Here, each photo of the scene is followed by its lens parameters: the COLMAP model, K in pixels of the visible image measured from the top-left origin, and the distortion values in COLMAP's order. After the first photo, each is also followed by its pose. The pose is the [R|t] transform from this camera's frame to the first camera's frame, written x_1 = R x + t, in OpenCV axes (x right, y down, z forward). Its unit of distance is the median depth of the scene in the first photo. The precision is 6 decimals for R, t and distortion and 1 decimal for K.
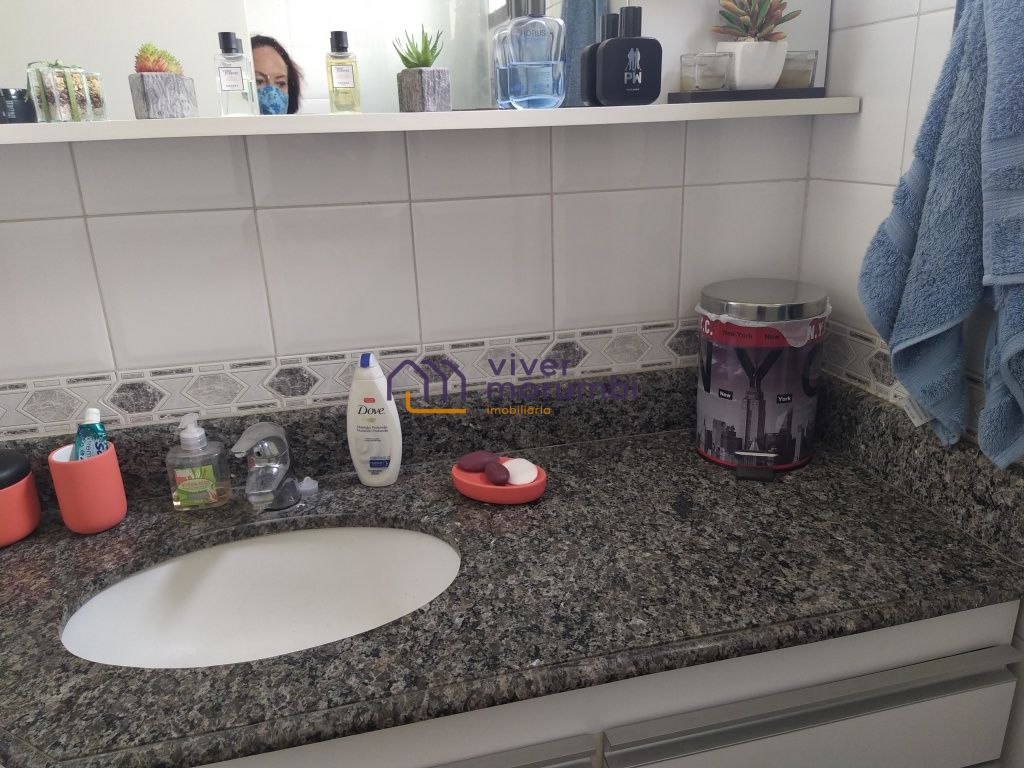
lens RADIAL K [[755.8, 0, 512.0], [0, 755.8, 378.7], [0, 0, 1]] dist [0.012777, -0.013511]
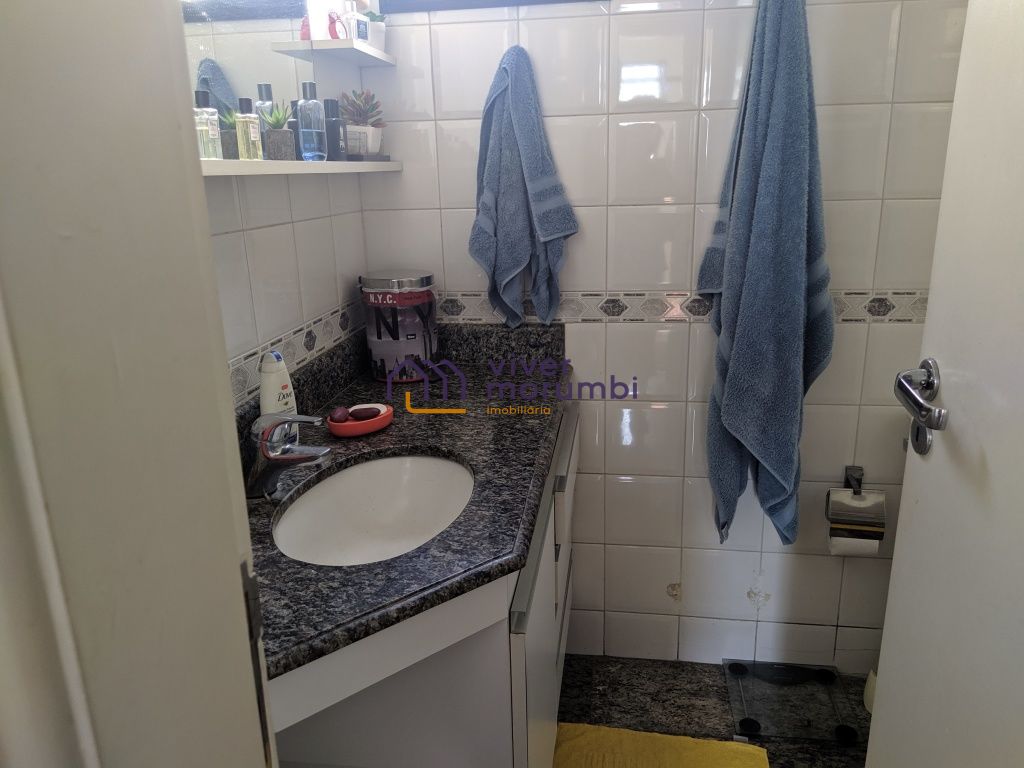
lens RADIAL K [[766.7, 0, 512.0], [0, 766.7, 386.9], [0, 0, 1]] dist [-0.000578, 0.000067]
pose [[0.359732, -0.229368, 0.904424, -1.189221], [0.304903, 0.944997, 0.118383, -0.006361], [-0.881832, 0.233175, 0.409881, 0.158053]]
